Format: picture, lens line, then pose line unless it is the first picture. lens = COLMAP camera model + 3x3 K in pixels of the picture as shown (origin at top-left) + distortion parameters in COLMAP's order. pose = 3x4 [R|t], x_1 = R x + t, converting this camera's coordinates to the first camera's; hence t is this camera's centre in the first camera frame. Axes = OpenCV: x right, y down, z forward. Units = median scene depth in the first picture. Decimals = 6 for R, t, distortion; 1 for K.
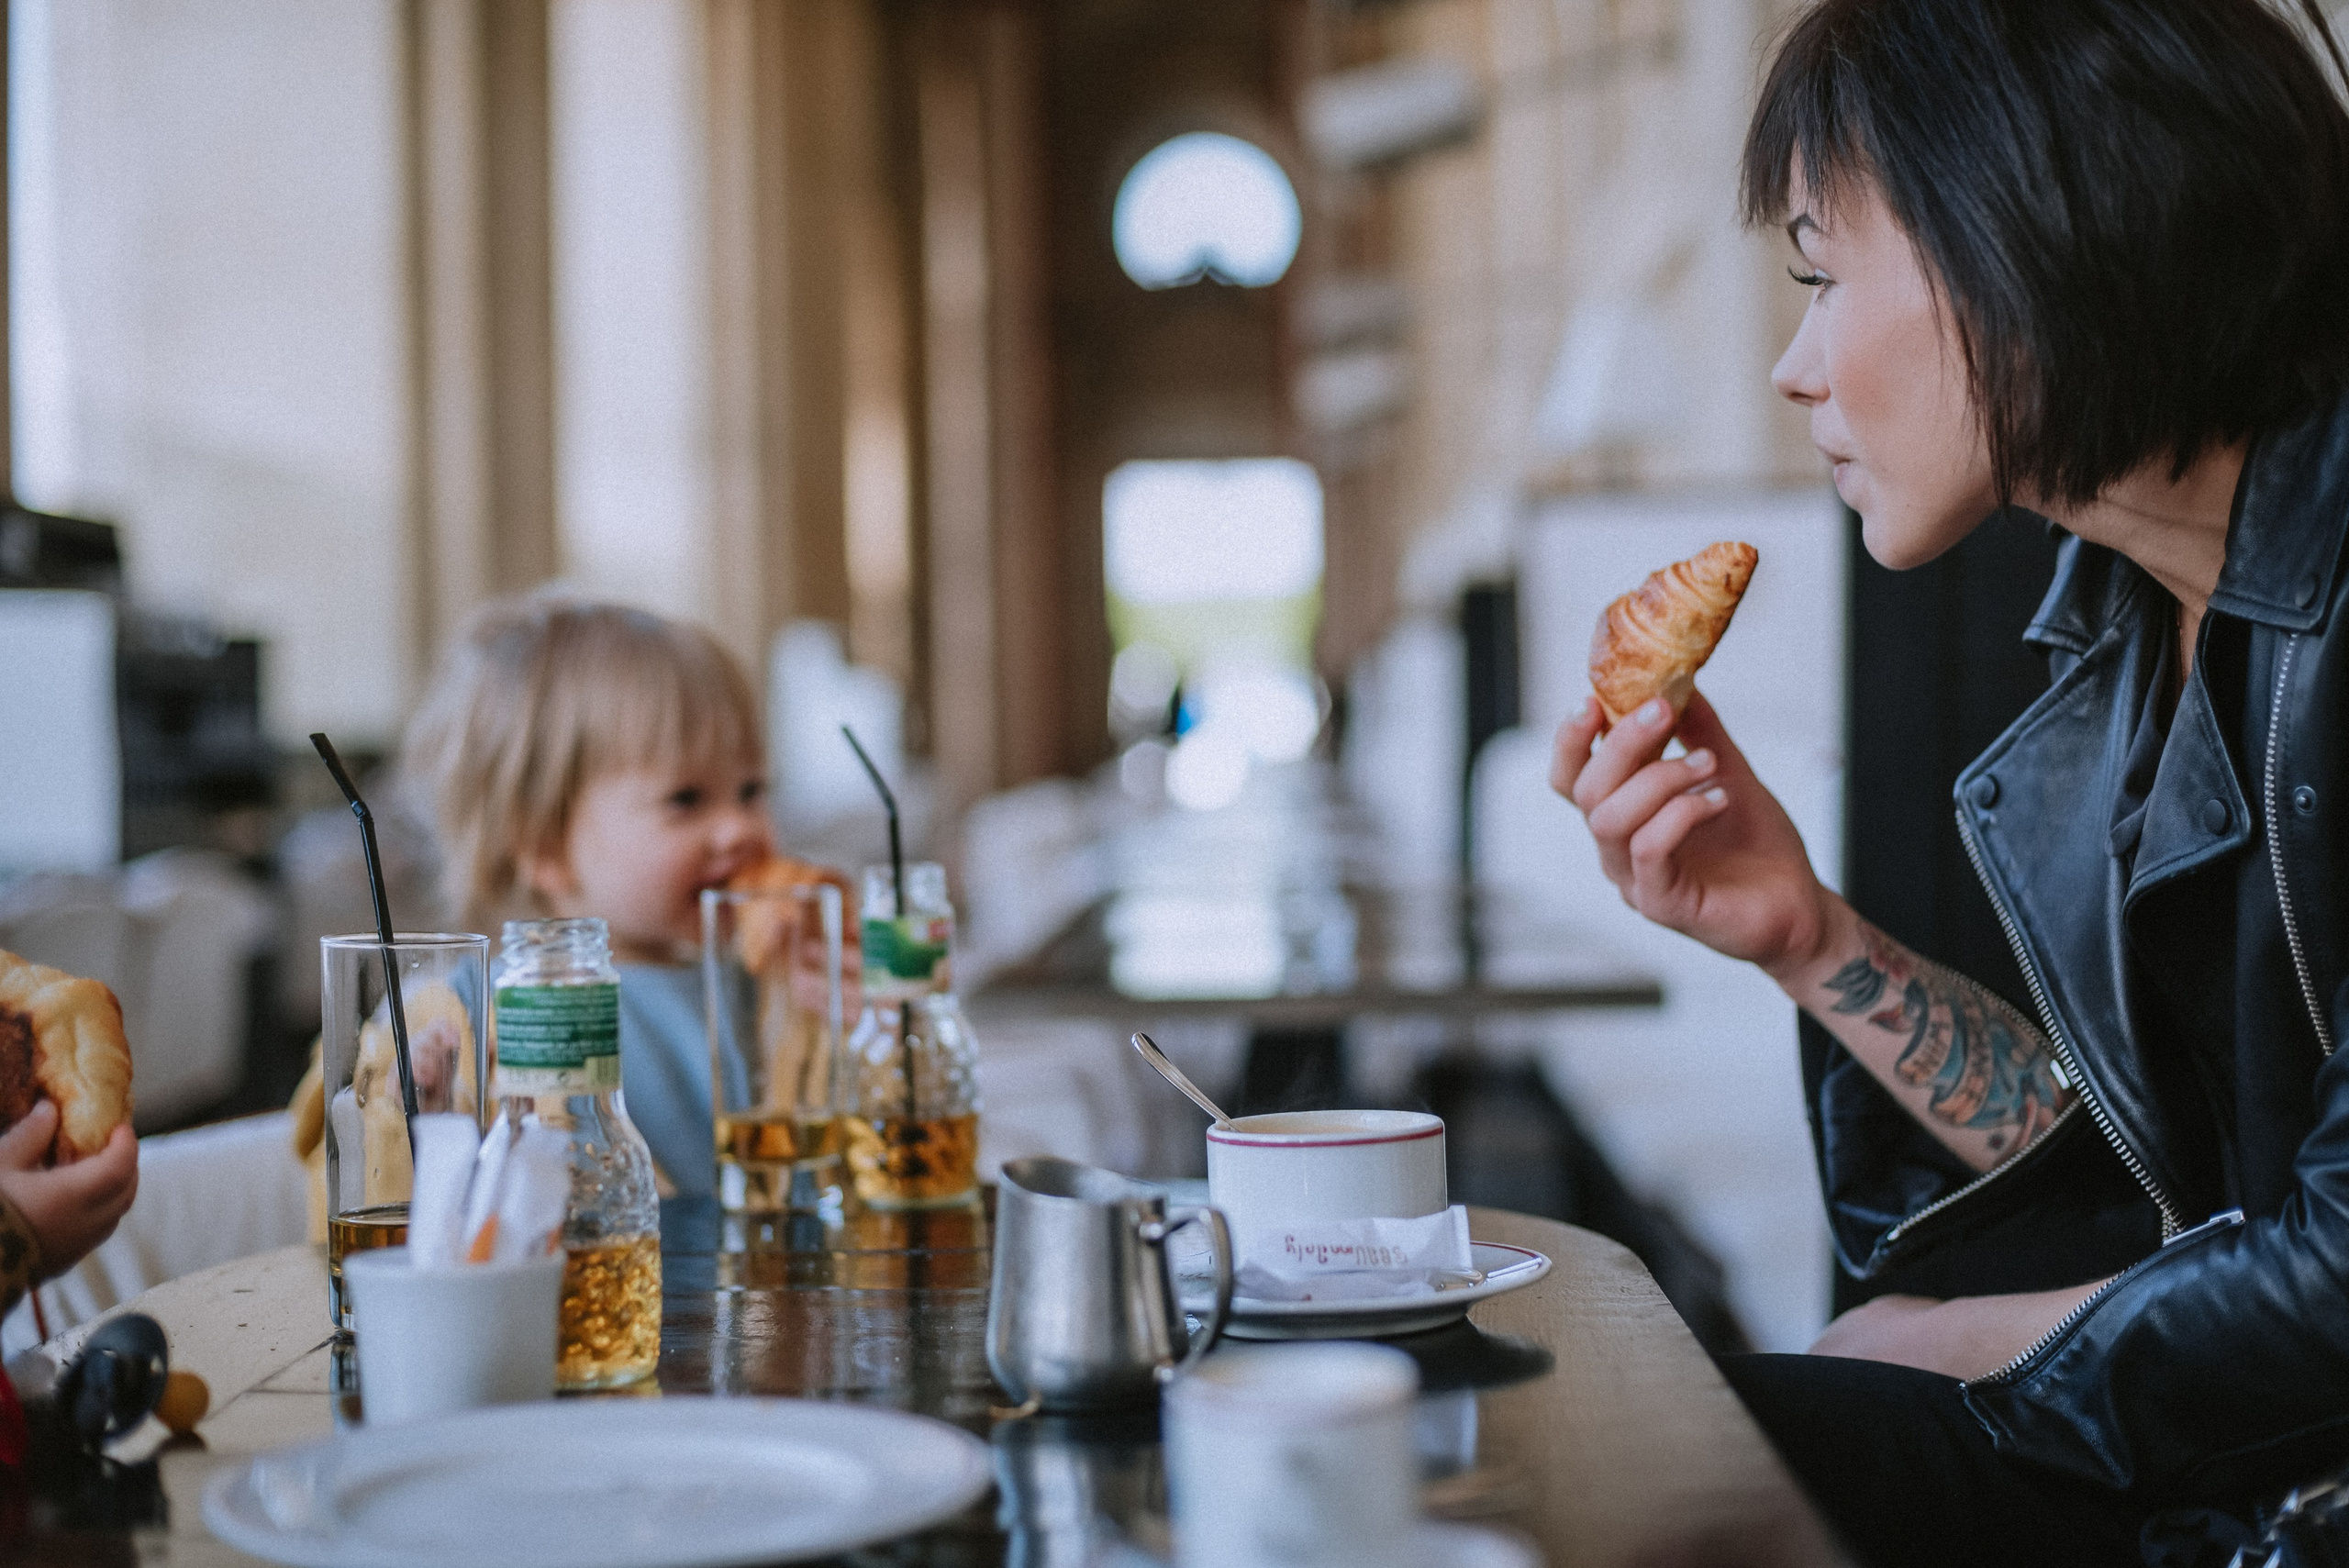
lens RADIAL K [[3374.3, 0, 1183.5], [0, 3374.3, 795.9], [0, 0, 1]] dist [0.001203, 0.000000]
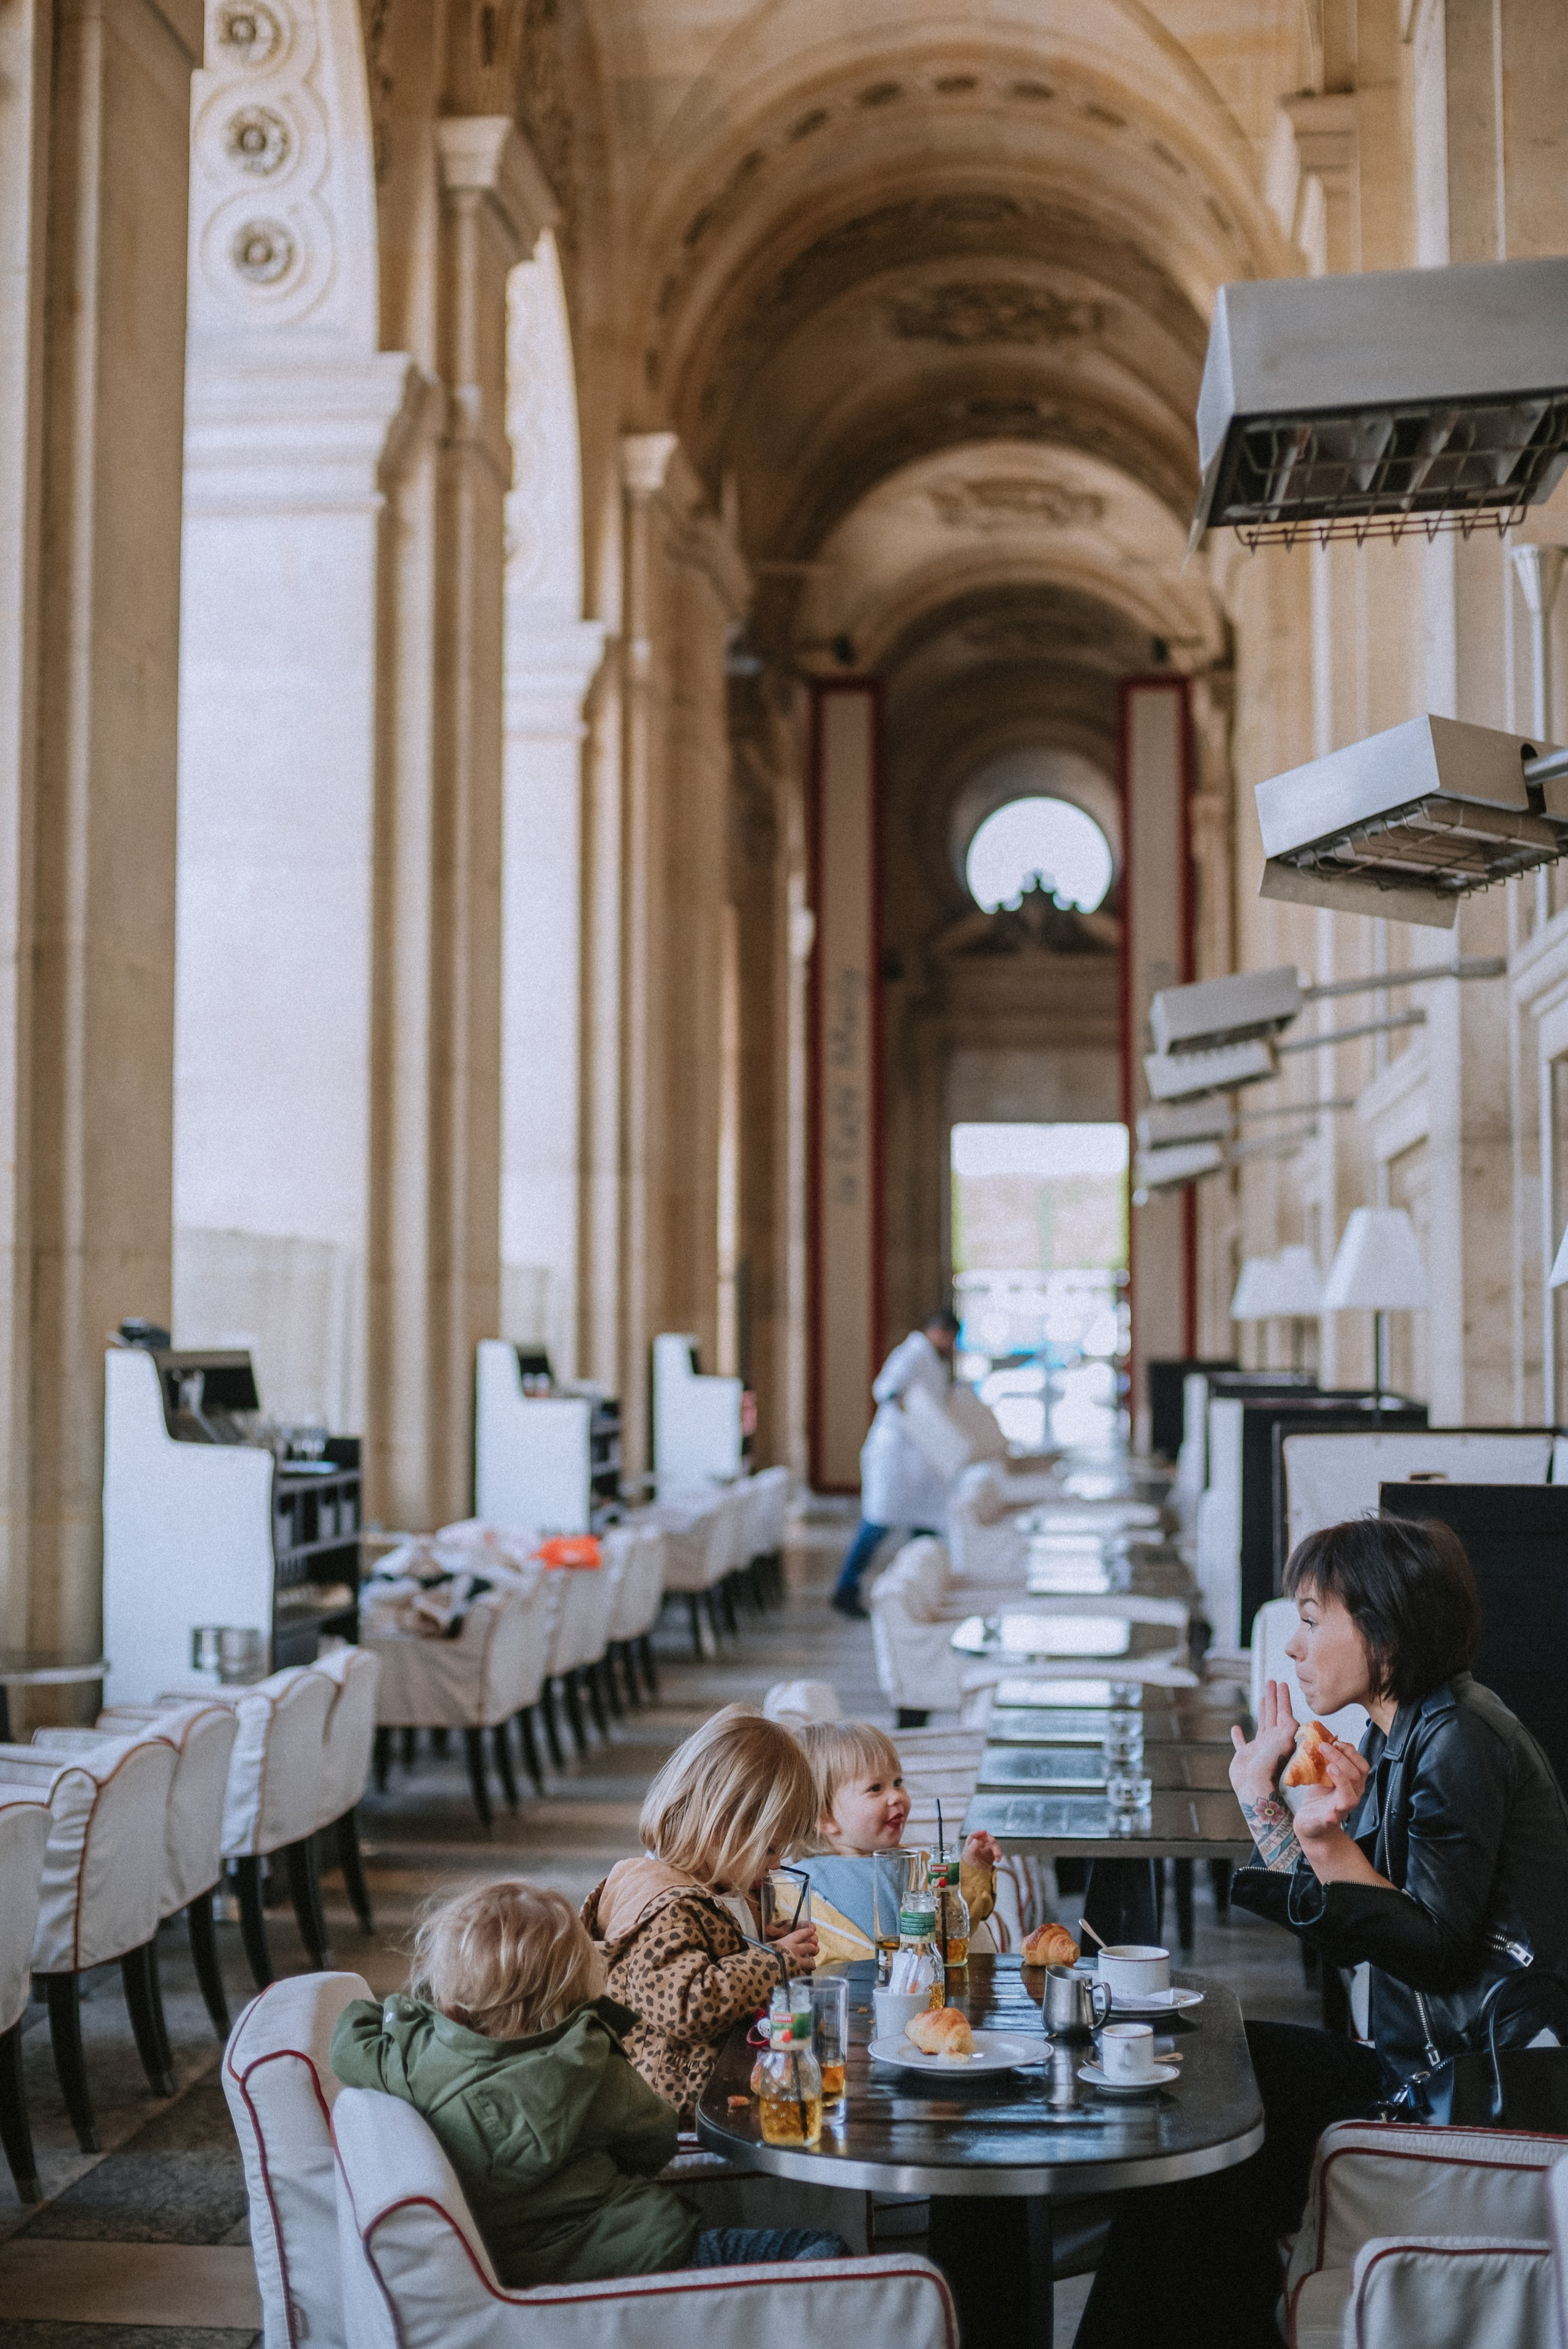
lens RADIAL K [[3374.4, 0, 784.6], [0, 3374.4, 1176.7], [0, 0, 1]] dist [0.001203, 0.000000]
pose [[0.997816, 0.007463, -0.065635, -0.084418], [-0.012248, 0.997270, -0.072815, -0.387461], [0.064912, 0.073459, 0.995183, -2.215767]]
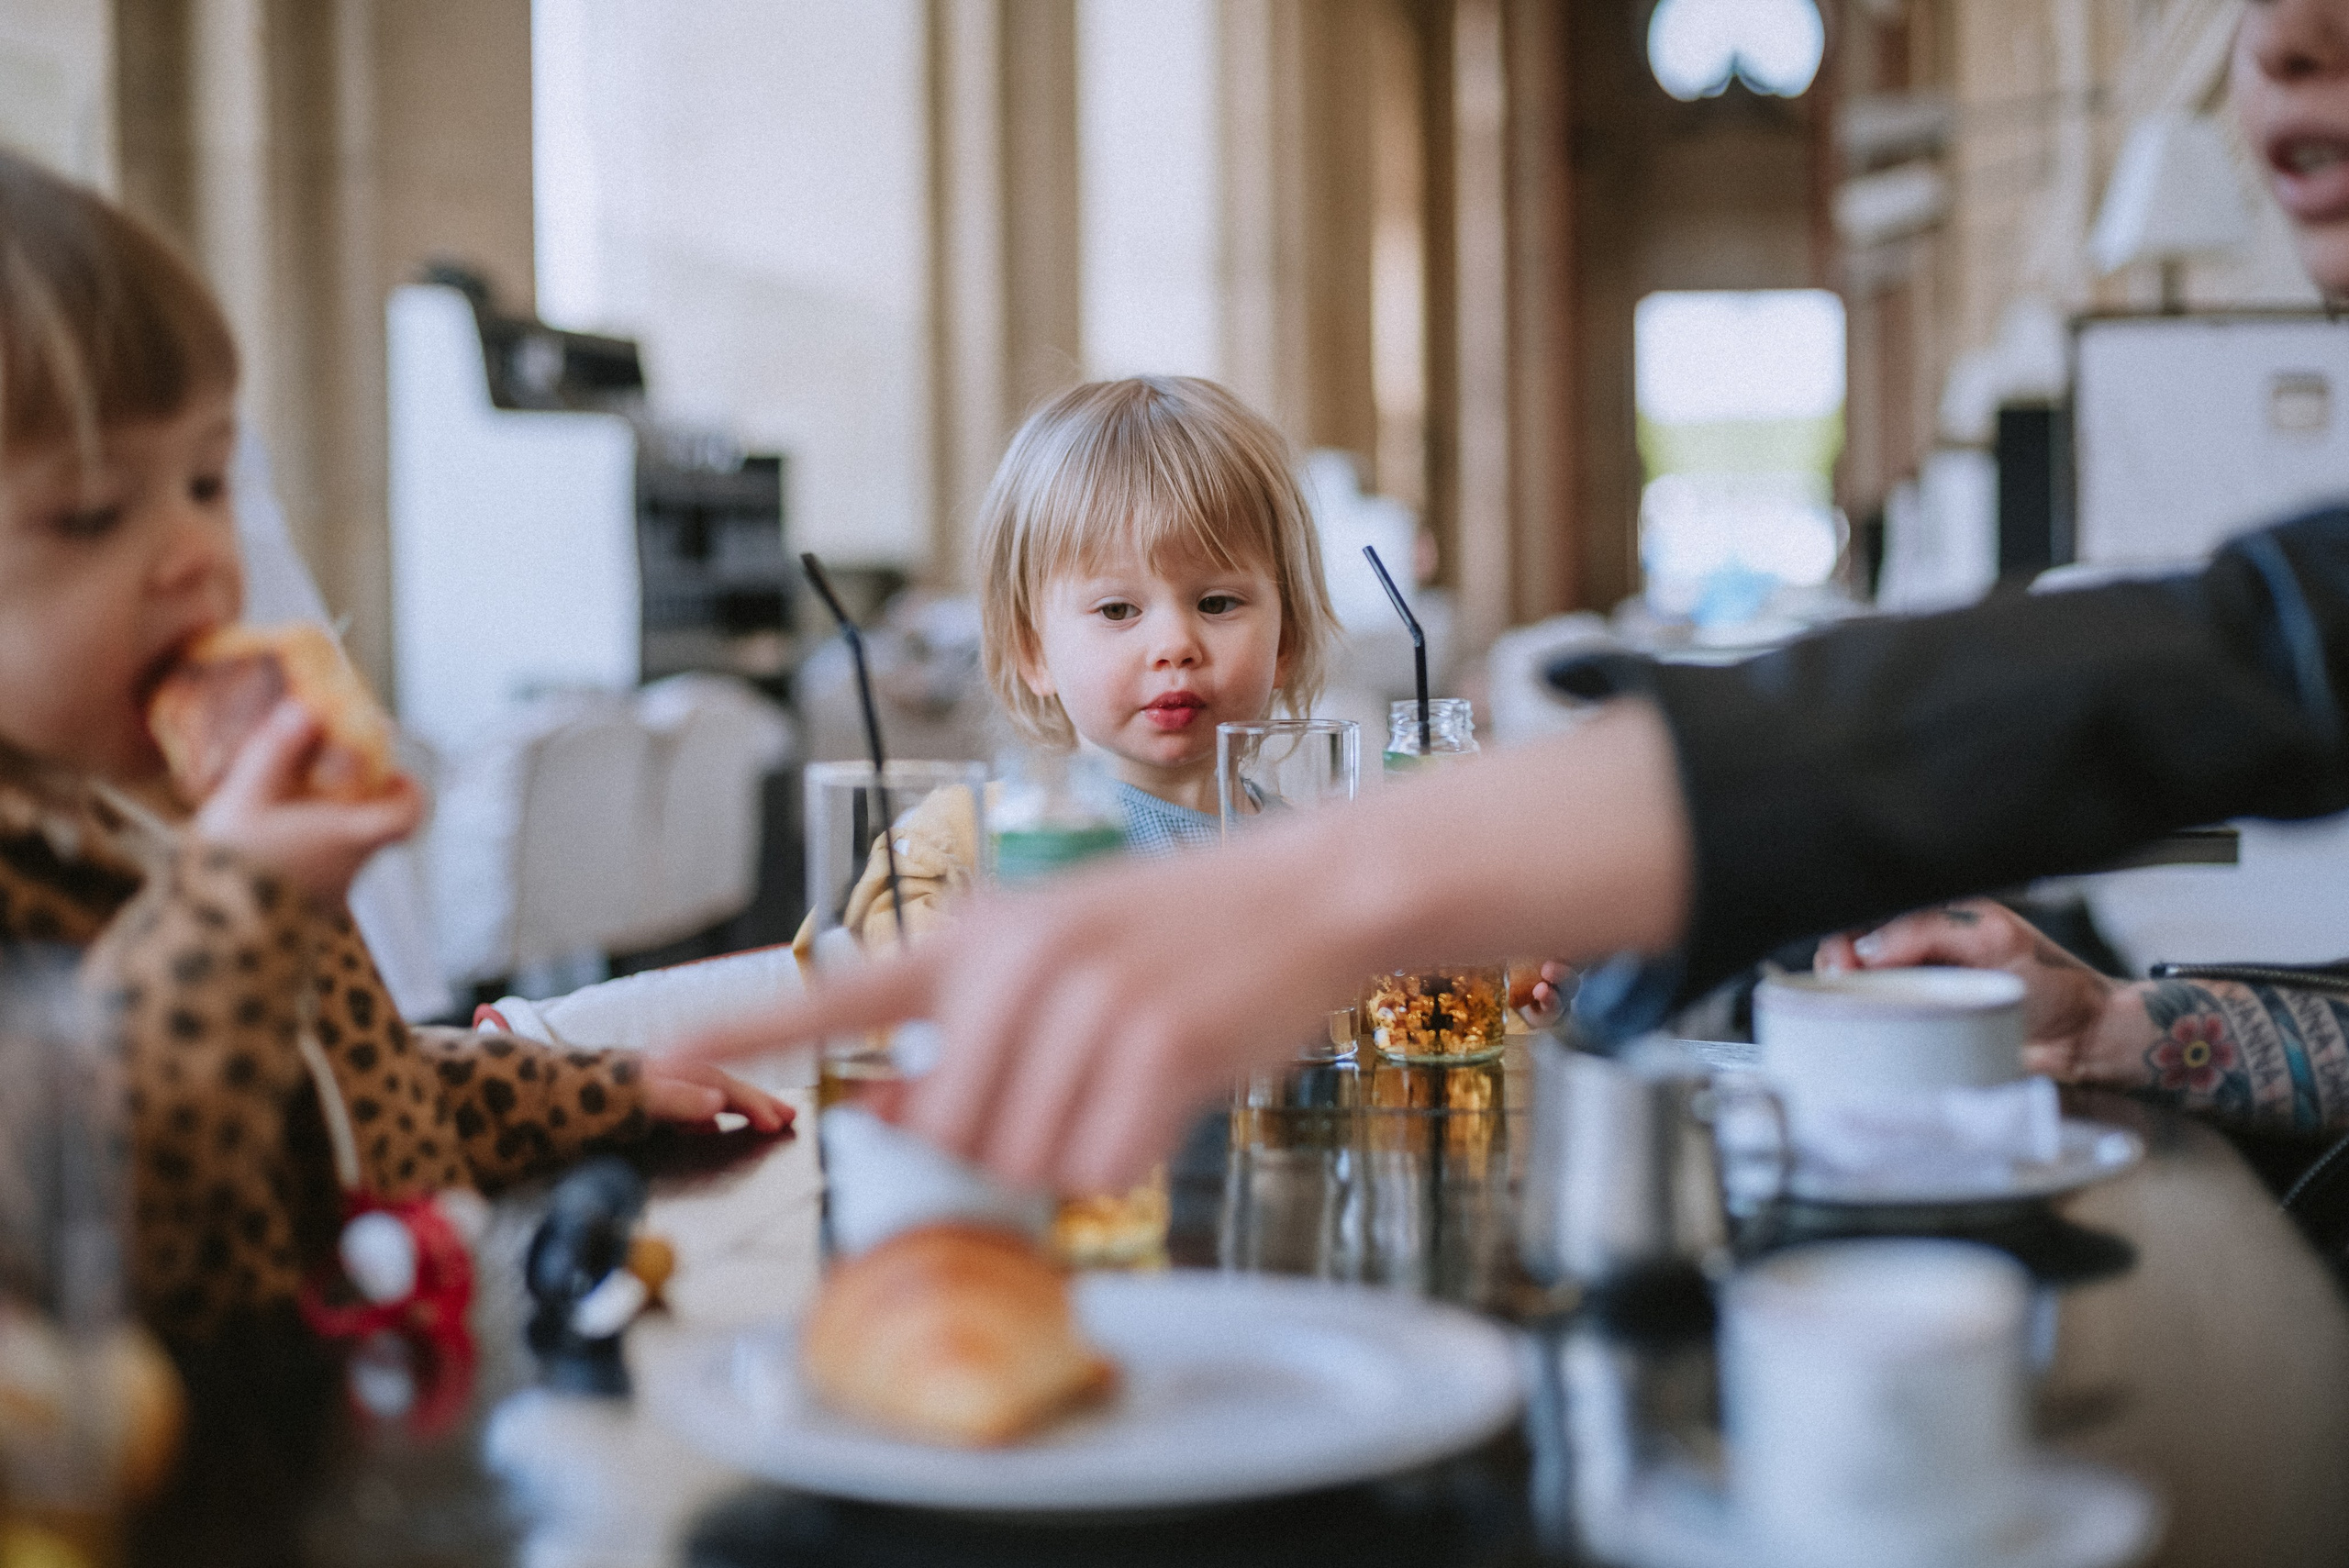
lens RADIAL K [[3374.3, 0, 1176.2], [0, 3374.3, 772.7], [0, 0, 1]] dist [0.001203, 0.000000]
pose [[0.988202, 0.018333, -0.152057, -0.010408], [-0.011659, 0.998934, 0.044672, 0.000560], [0.152714, -0.042373, 0.987362, 0.072448]]
